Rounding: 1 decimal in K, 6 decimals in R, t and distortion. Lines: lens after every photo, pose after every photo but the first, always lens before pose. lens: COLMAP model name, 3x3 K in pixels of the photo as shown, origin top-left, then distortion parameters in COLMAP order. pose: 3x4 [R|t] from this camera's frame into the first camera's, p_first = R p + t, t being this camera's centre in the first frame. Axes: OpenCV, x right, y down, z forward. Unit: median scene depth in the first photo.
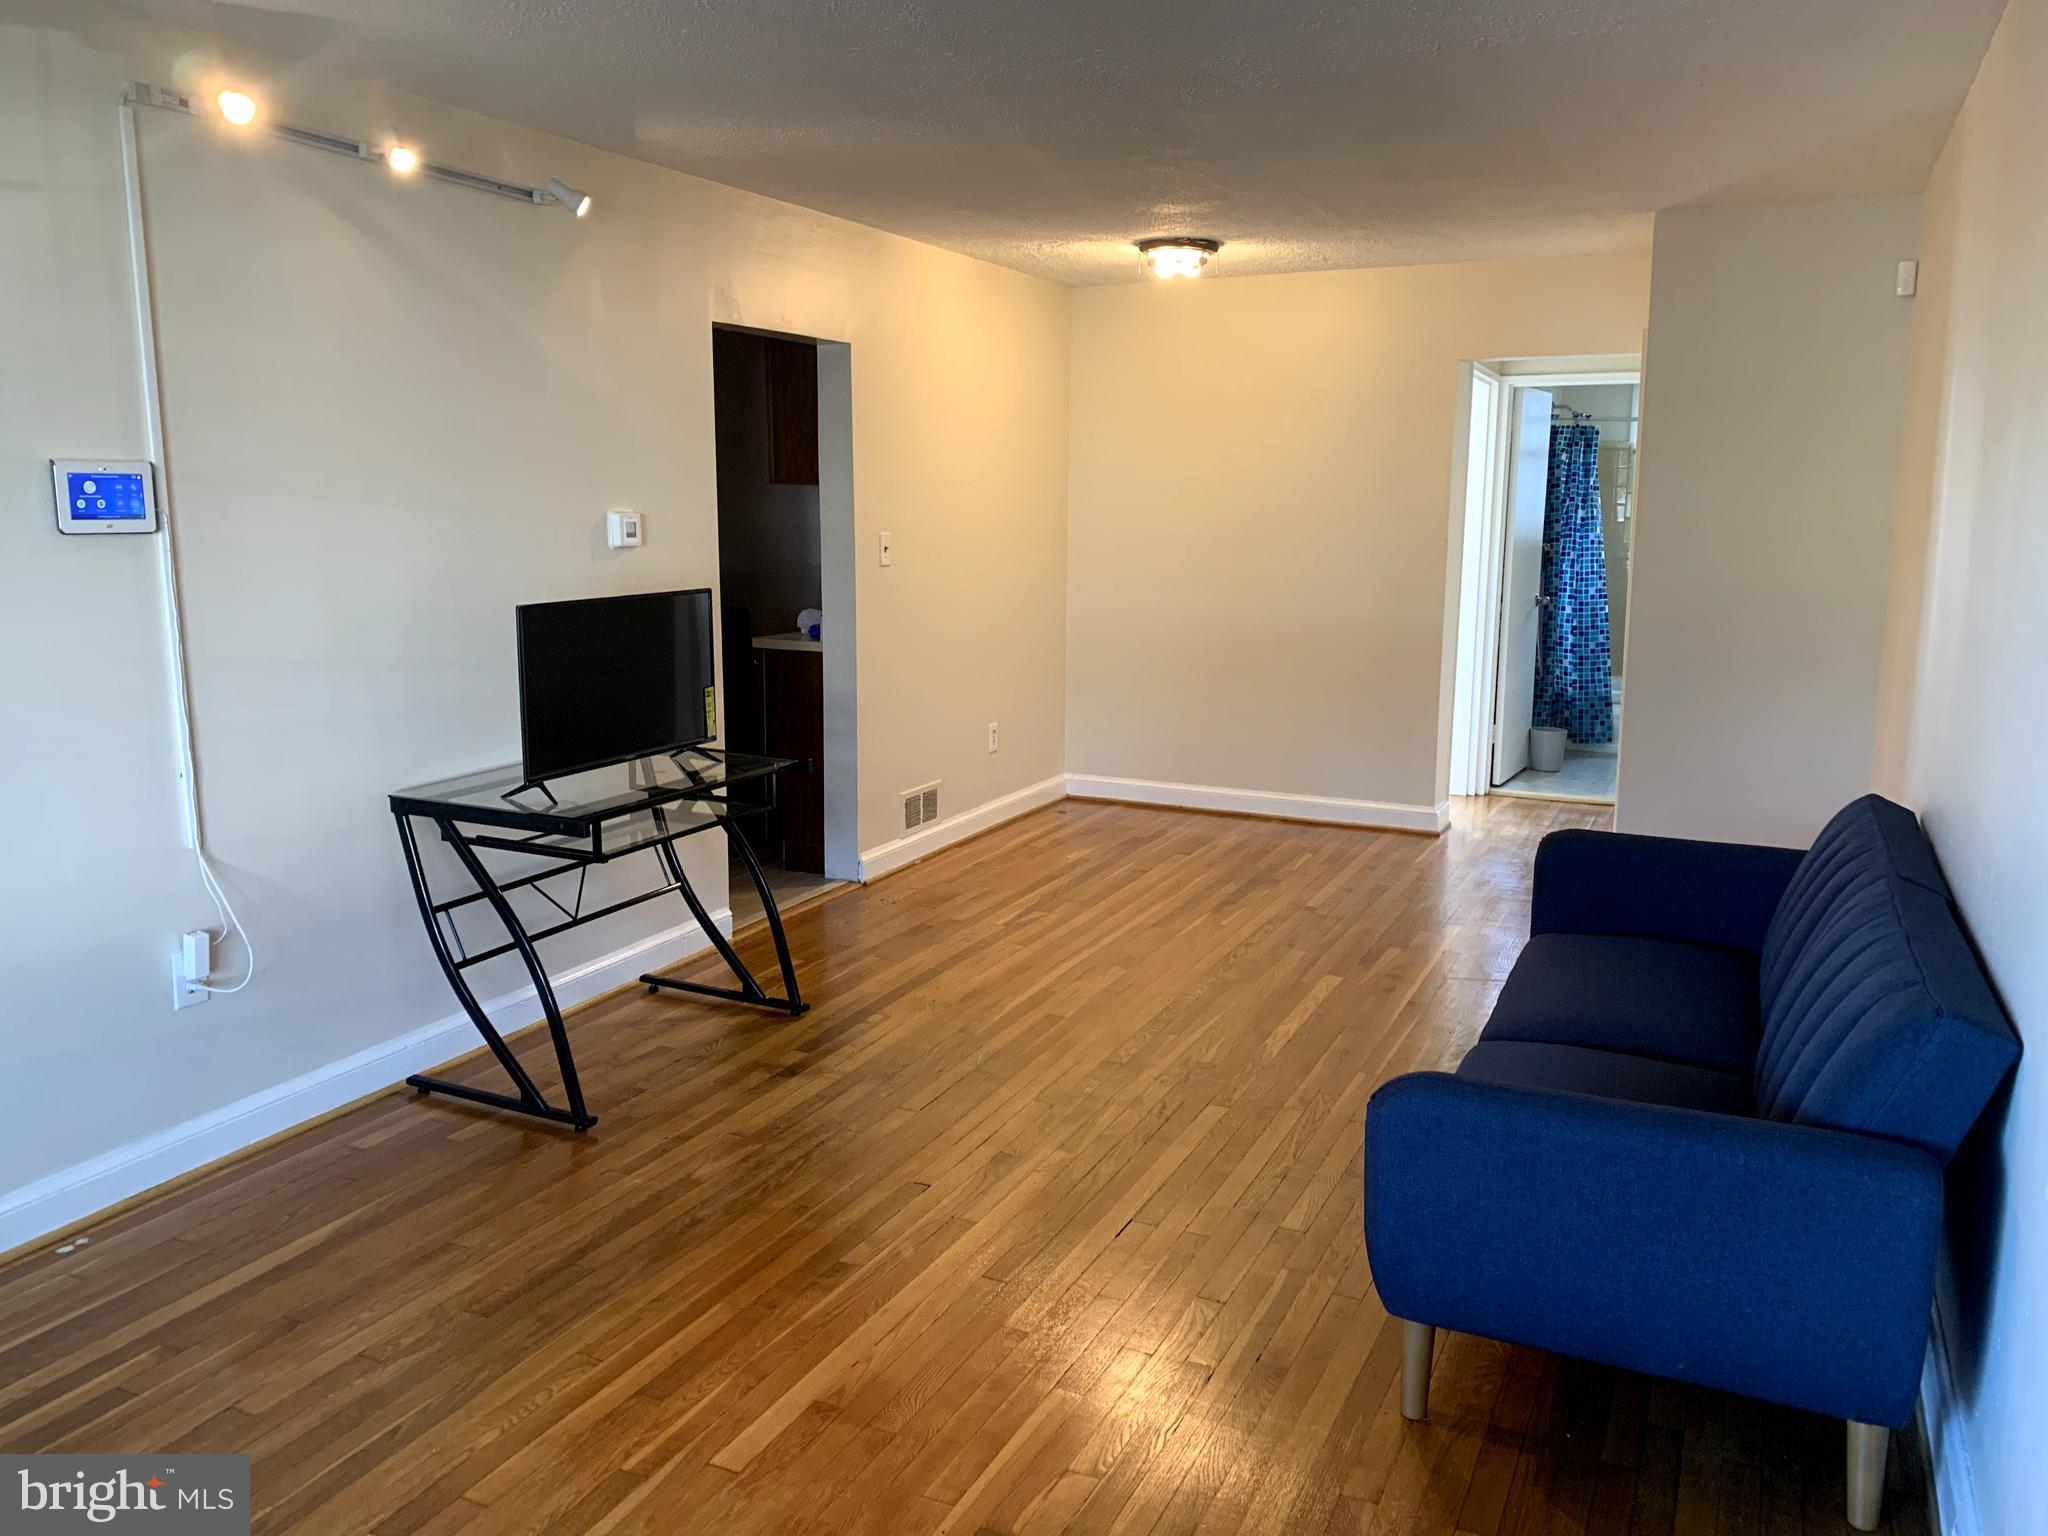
lens RADIAL K [[1556.3, 0, 1035.7], [0, 1556.3, 758.1], [0, 0, 1]] dist [0.054444, -0.067597]
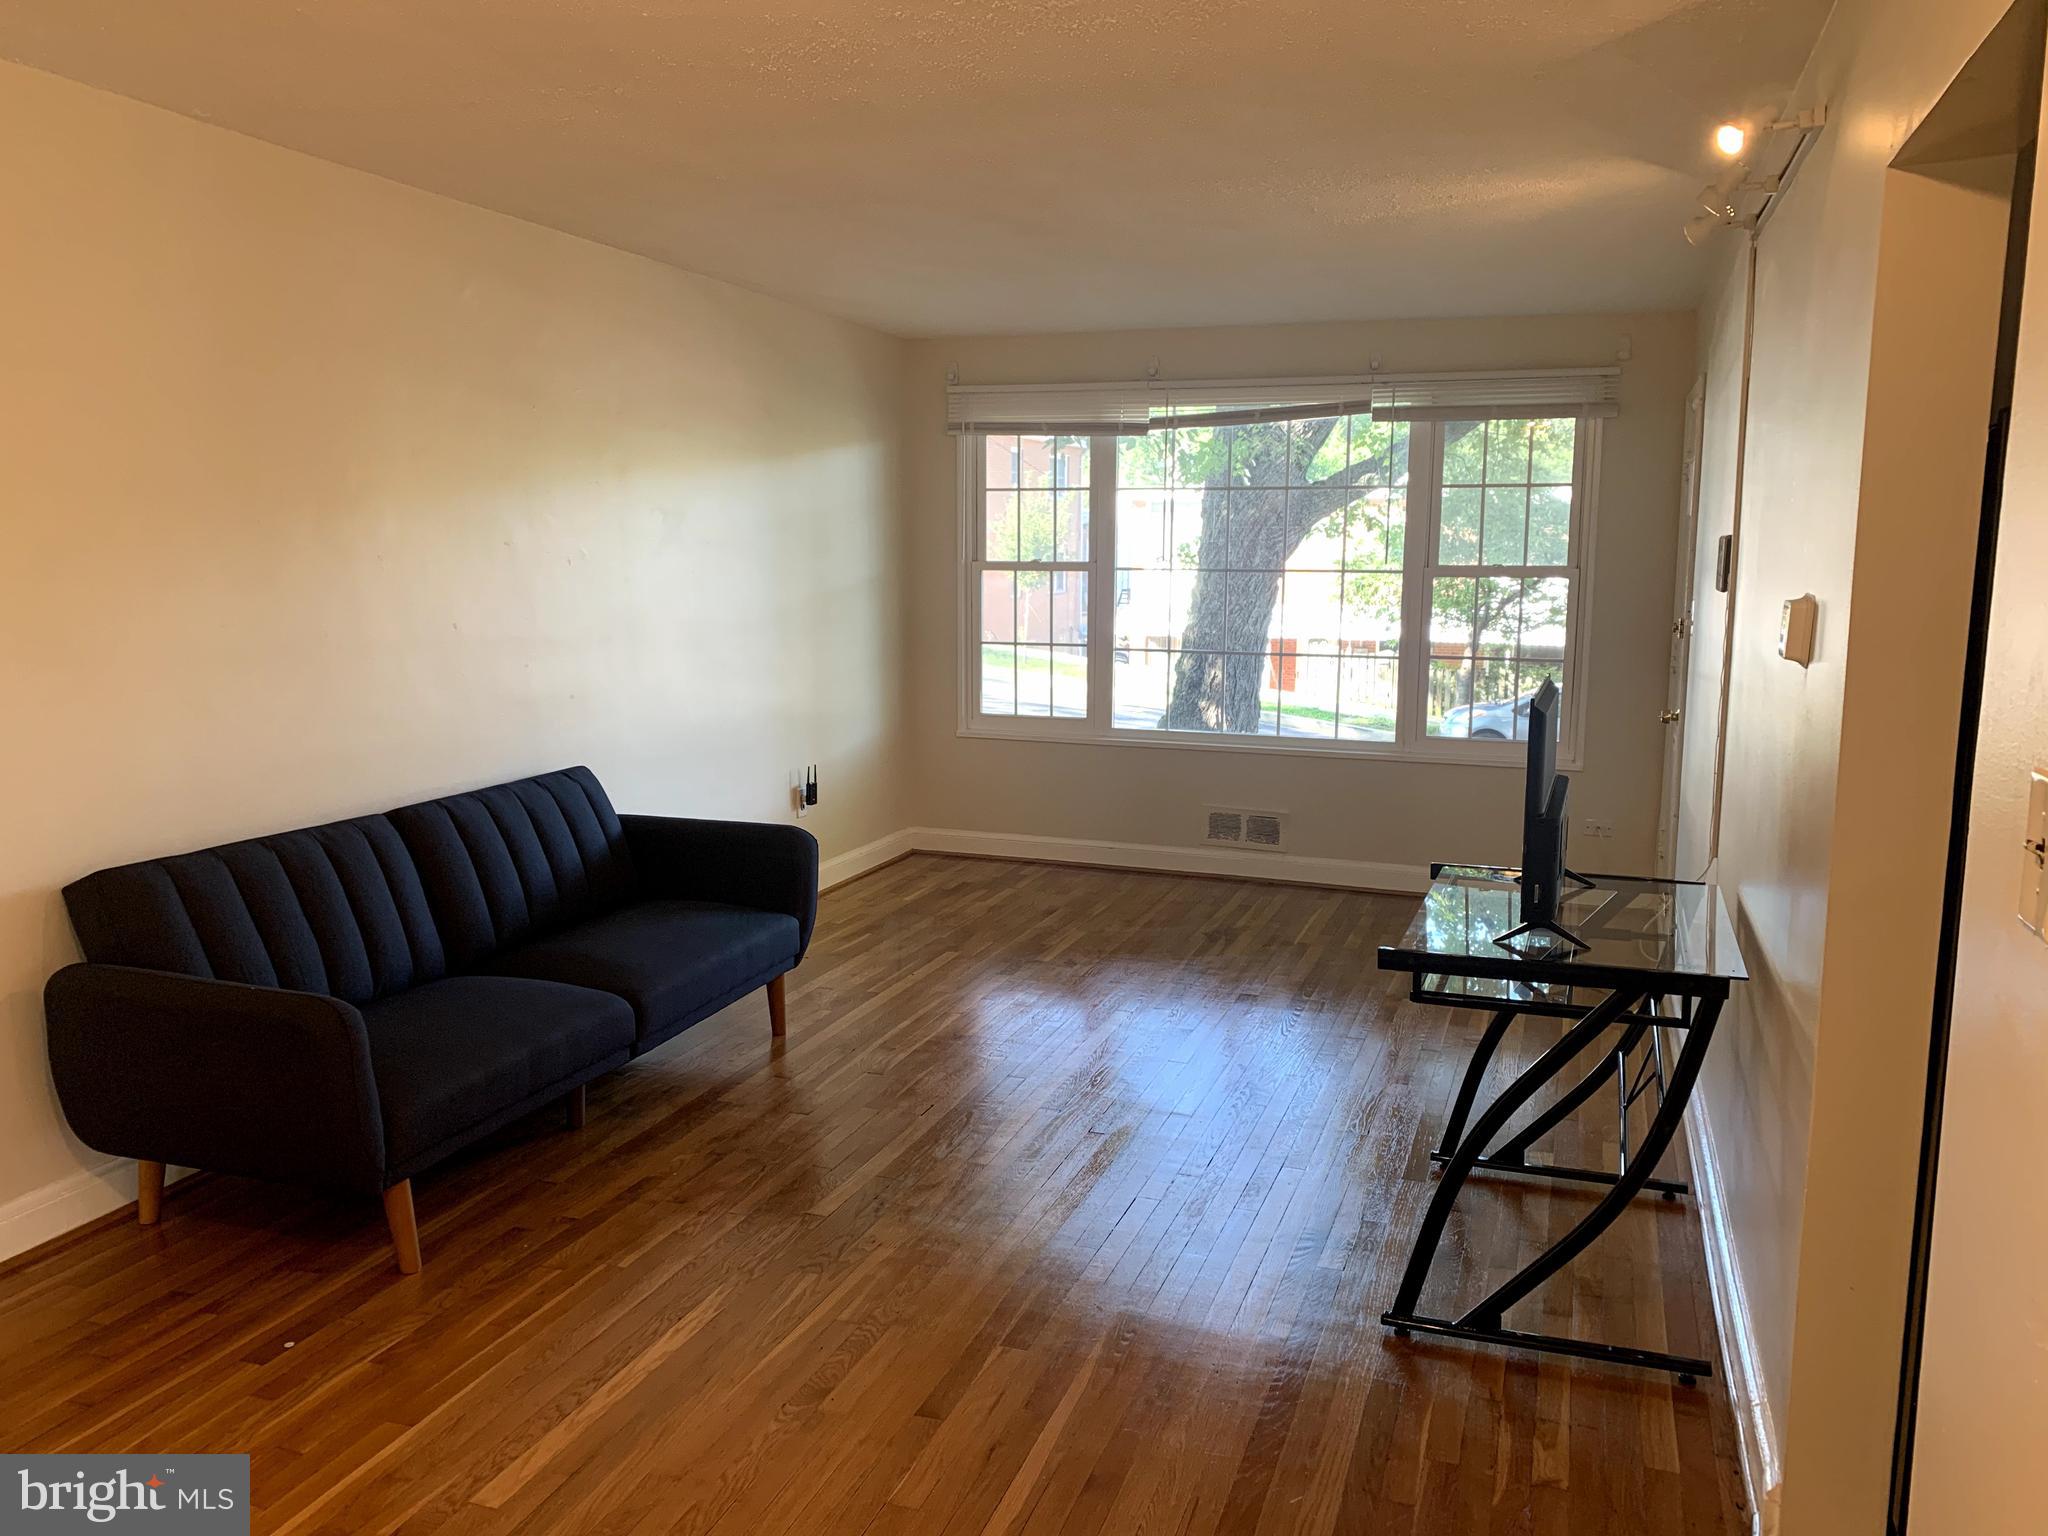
lens RADIAL K [[1556.3, 0, 1026.9], [0, 1556.3, 764.7], [0, 0, 1]] dist [0.054444, -0.067597]
pose [[-0.995422, 0.001080, -0.095569, 0.087573], [-0.028097, 0.952443, 0.303417, -0.332027], [0.091352, 0.304713, -0.948053, 1.921761]]
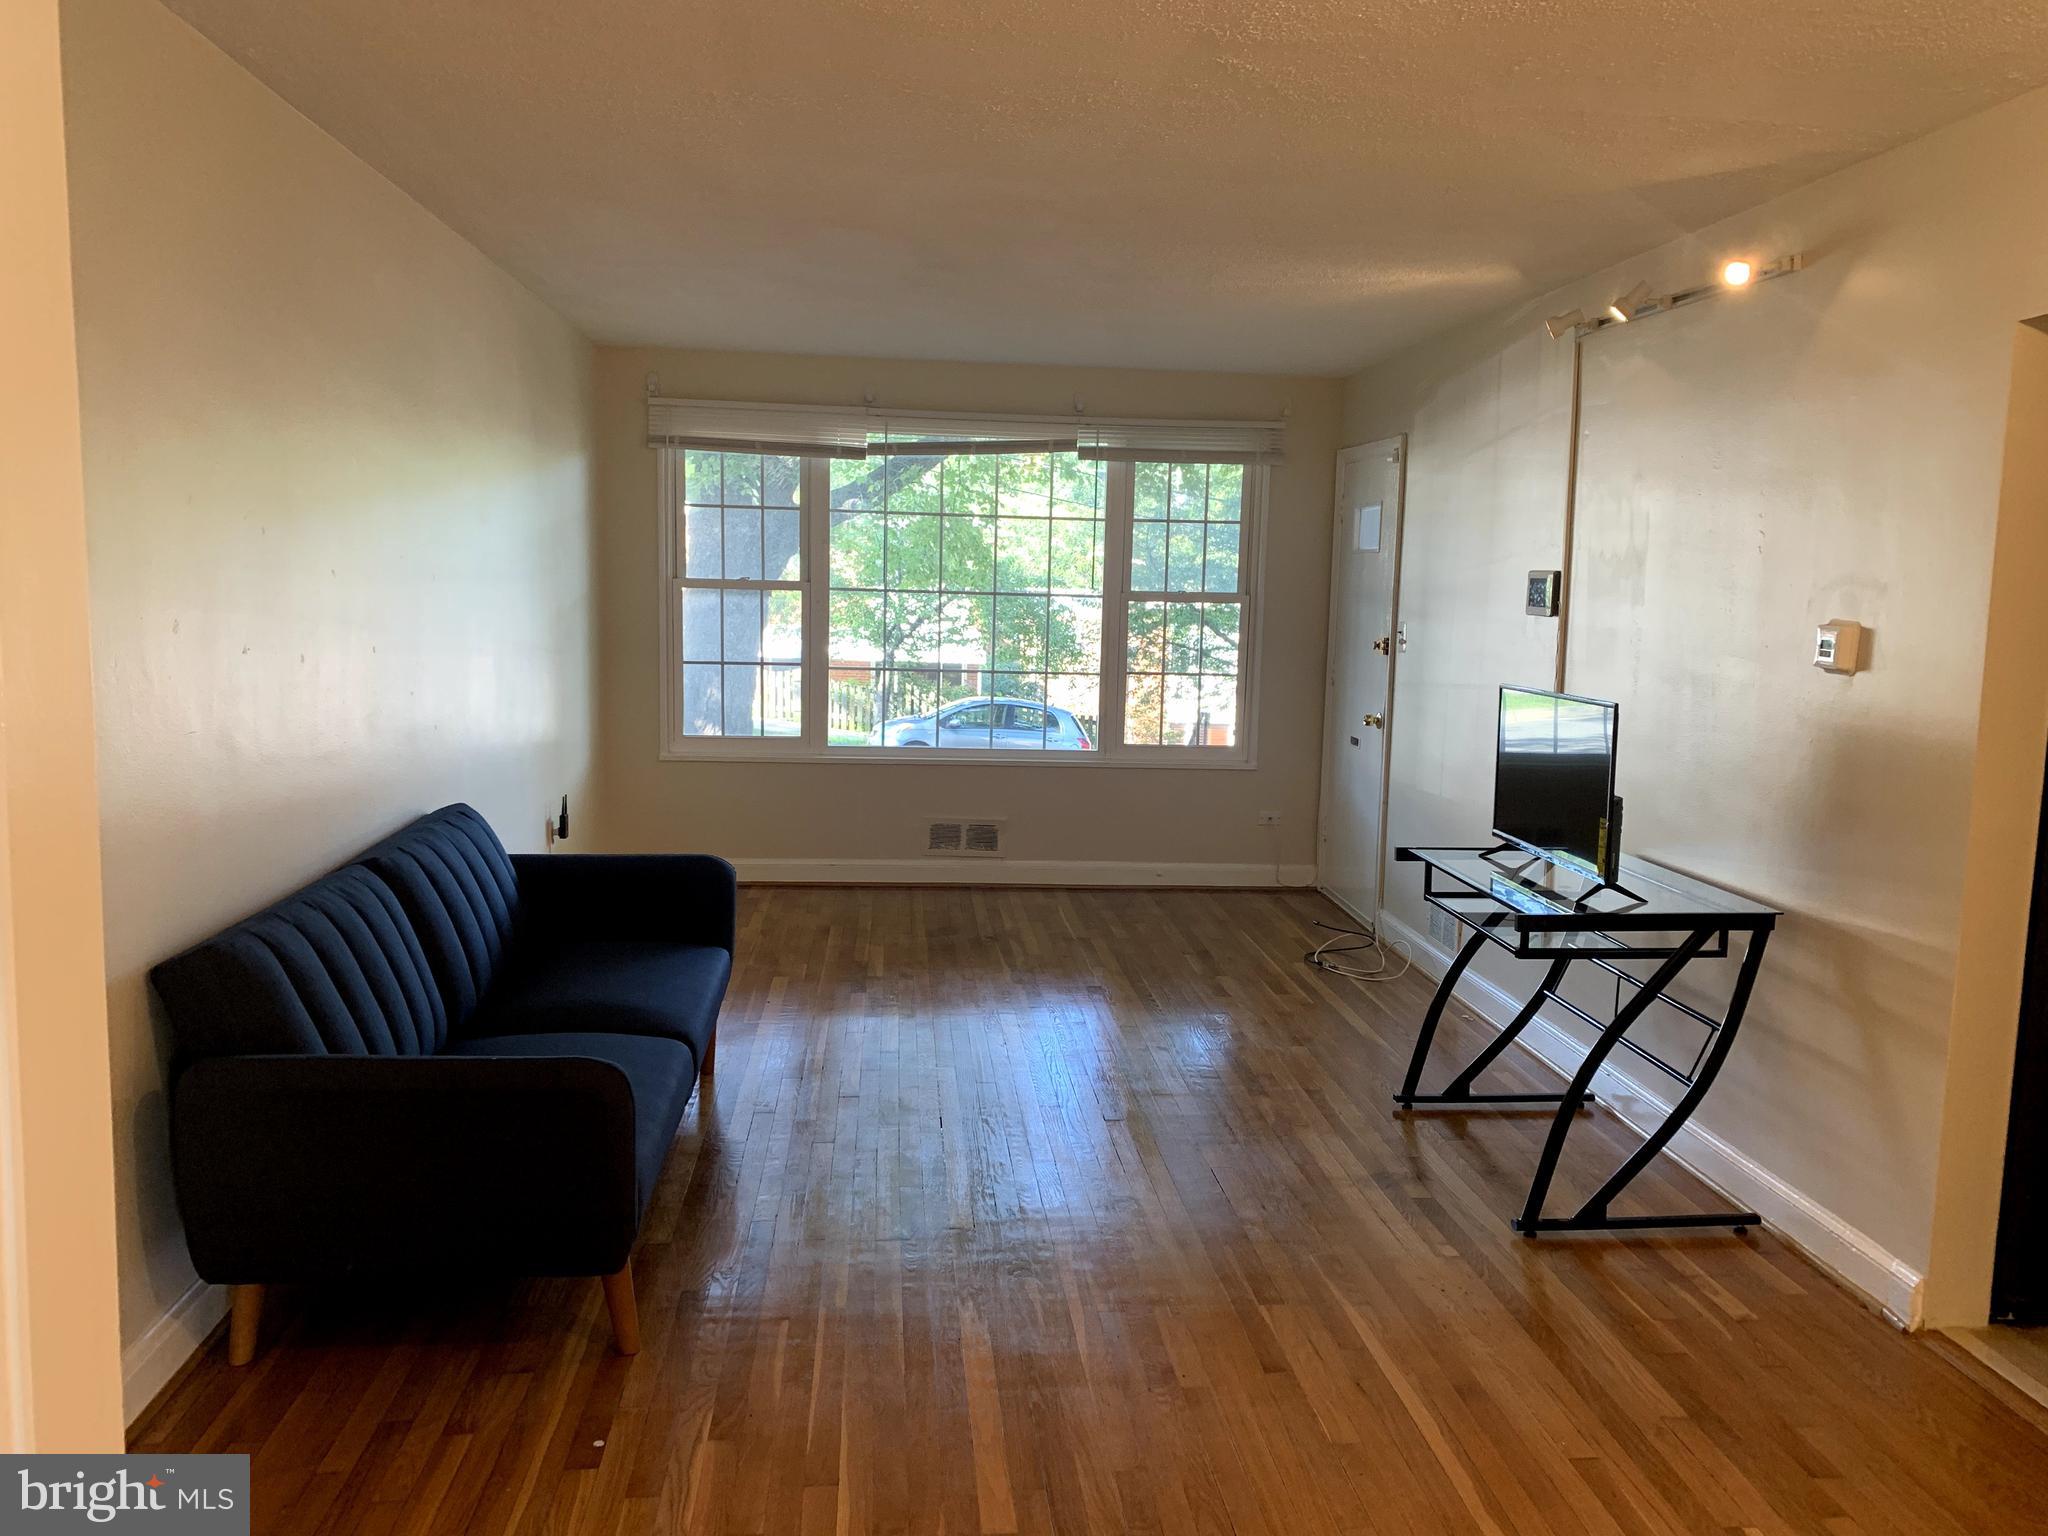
lens RADIAL K [[1556.3, 0, 1034.1], [0, 1556.3, 759.5], [0, 0, 1]] dist [0.054444, -0.067597]
pose [[-0.863428, 0.034082, -0.503319, 0.574552], [-0.112988, 0.959303, 0.258787, -0.309797], [0.491655, 0.280313, -0.824439, 1.823747]]
